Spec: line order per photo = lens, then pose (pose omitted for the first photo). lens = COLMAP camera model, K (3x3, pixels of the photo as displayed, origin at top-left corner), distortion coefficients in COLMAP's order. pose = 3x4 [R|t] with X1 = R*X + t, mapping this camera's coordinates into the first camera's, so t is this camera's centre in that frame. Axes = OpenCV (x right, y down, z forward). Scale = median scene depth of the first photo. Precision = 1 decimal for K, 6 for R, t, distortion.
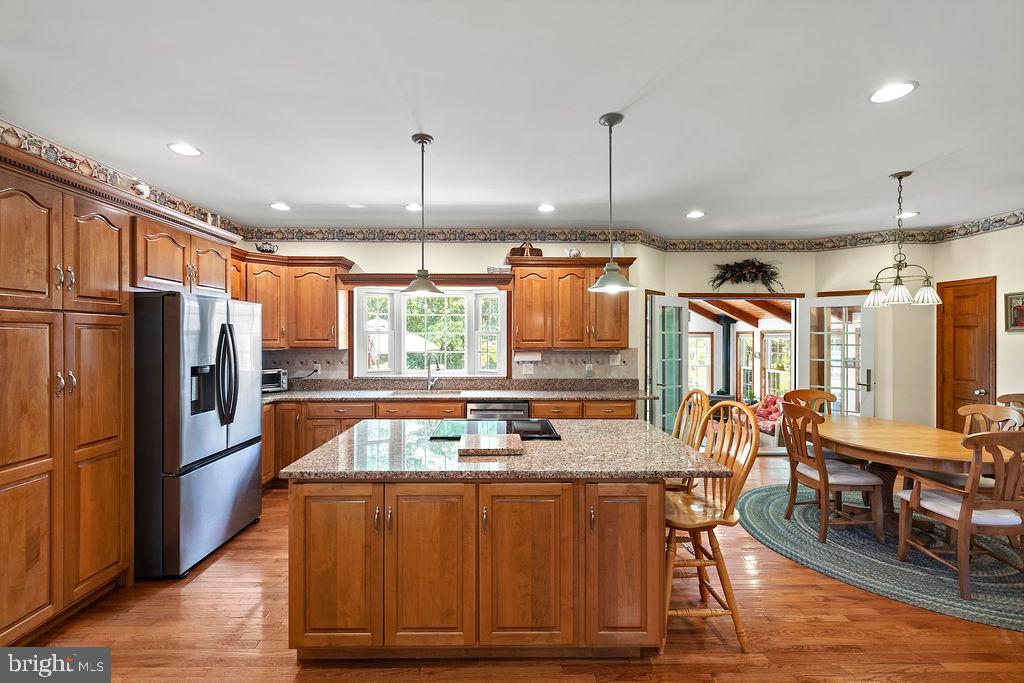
lens RADIAL K [[439.8, 0, 509.9], [0, 439.8, 341.1], [0, 0, 1]] dist [0.001248, 0.000011]
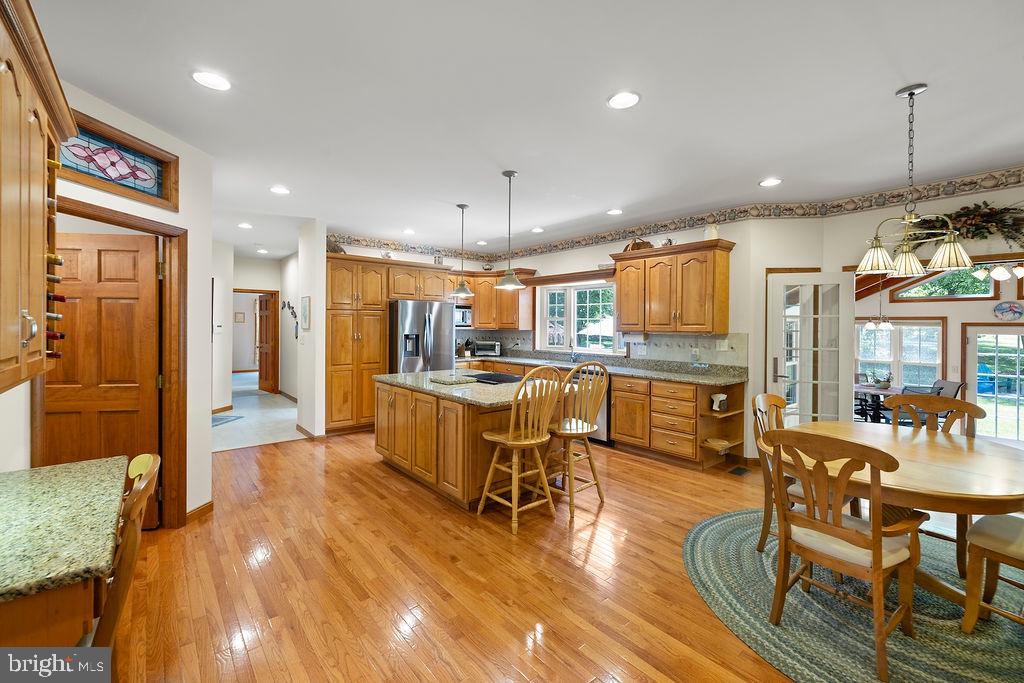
lens RADIAL K [[439.8, 0, 505.7], [0, 439.8, 332.6], [0, 0, 1]] dist [0.001248, 0.000011]
pose [[0.620928, 0.017306, -0.783676, 0.742580], [-0.012288, 0.999848, 0.012344, 0.009712], [0.783771, 0.001966, 0.621047, 0.033380]]
